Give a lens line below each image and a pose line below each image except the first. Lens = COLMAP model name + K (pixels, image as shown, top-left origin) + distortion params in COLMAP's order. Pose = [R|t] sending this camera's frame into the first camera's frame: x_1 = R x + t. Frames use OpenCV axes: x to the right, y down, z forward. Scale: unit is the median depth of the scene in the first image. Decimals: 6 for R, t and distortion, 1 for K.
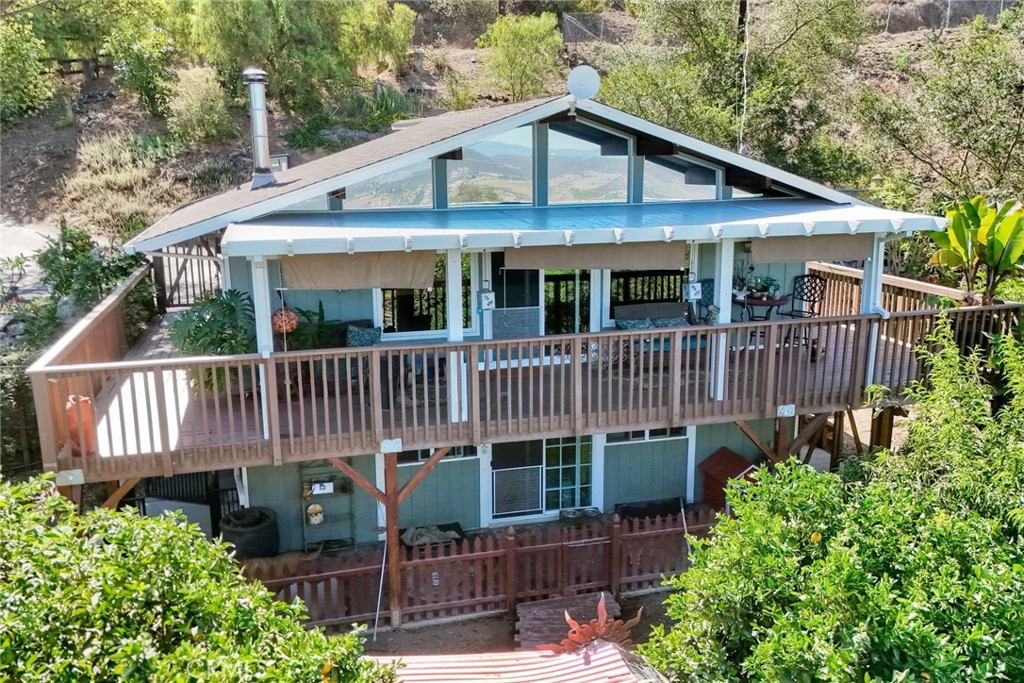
lens RADIAL K [[912.3, 0, 520.1], [0, 912.3, 337.4], [0, 0, 1]] dist [0.047437, -0.010721]
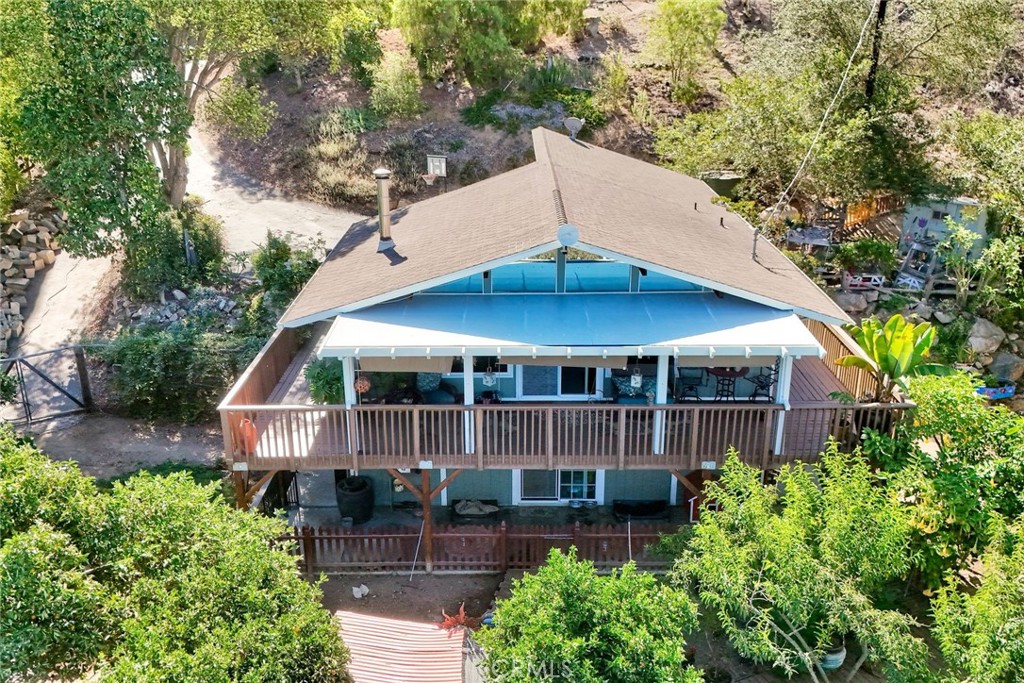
lens RADIAL K [[921.9, 0, 512.0], [0, 921.9, 341.5], [0, 0, 1]] dist [0.088810, -0.119222]
pose [[0.964930, 0.096910, -0.243964, 0.291996], [-0.061863, 0.987135, 0.147439, -0.264629], [0.255114, -0.127176, 0.958511, -0.365025]]
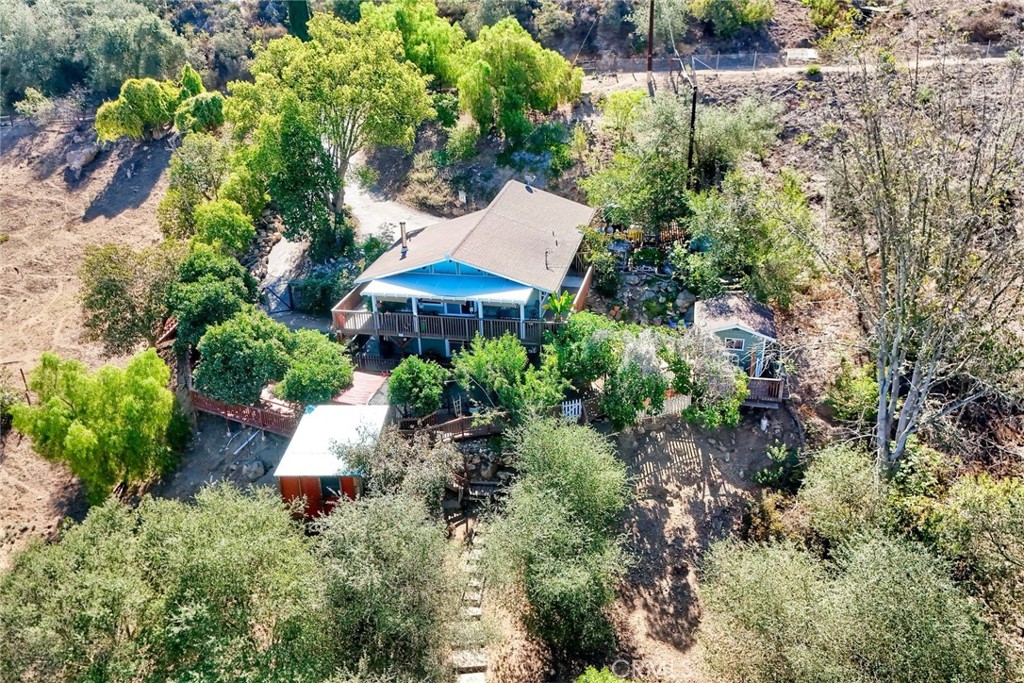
lens RADIAL K [[921.9, 0, 512.0], [0, 921.9, 341.5], [0, 0, 1]] dist [0.088810, -0.119222]
pose [[0.886078, 0.174182, -0.429565, 1.829398], [-0.076386, 0.968913, 0.235316, -0.757705], [0.457199, -0.175696, 0.871837, -2.143019]]
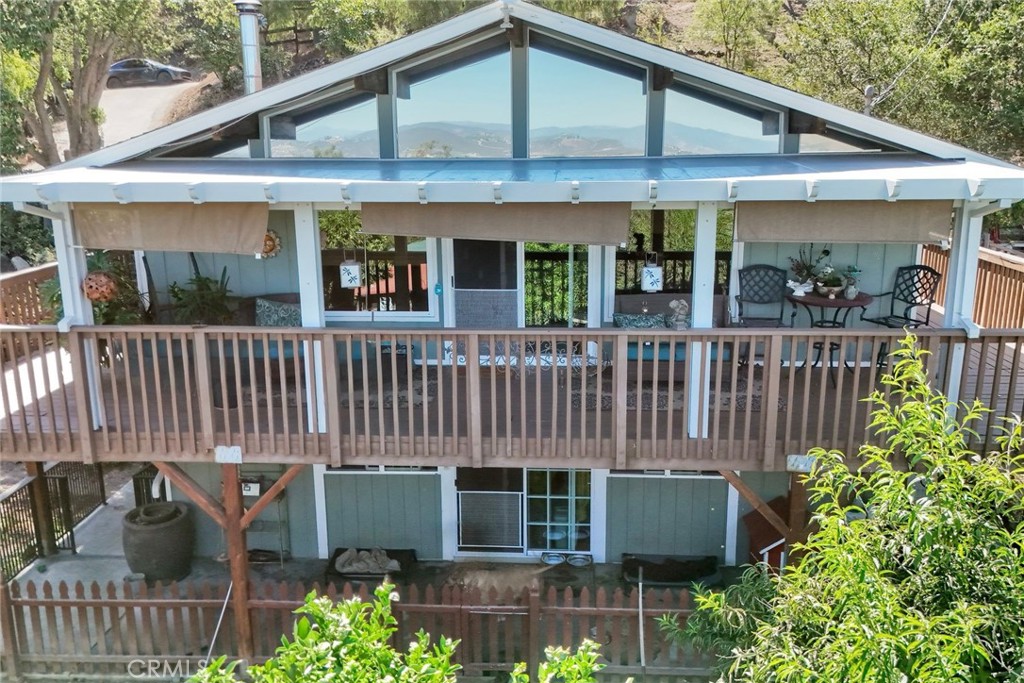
lens RADIAL K [[921.9, 0, 512.0], [0, 921.9, 341.5], [0, 0, 1]] dist [0.088810, -0.119222]
pose [[0.946989, 0.073431, -0.312763, 0.262928], [-0.065253, 0.997199, 0.036550, -0.018236], [0.314571, -0.014204, 0.949128, 0.252000]]
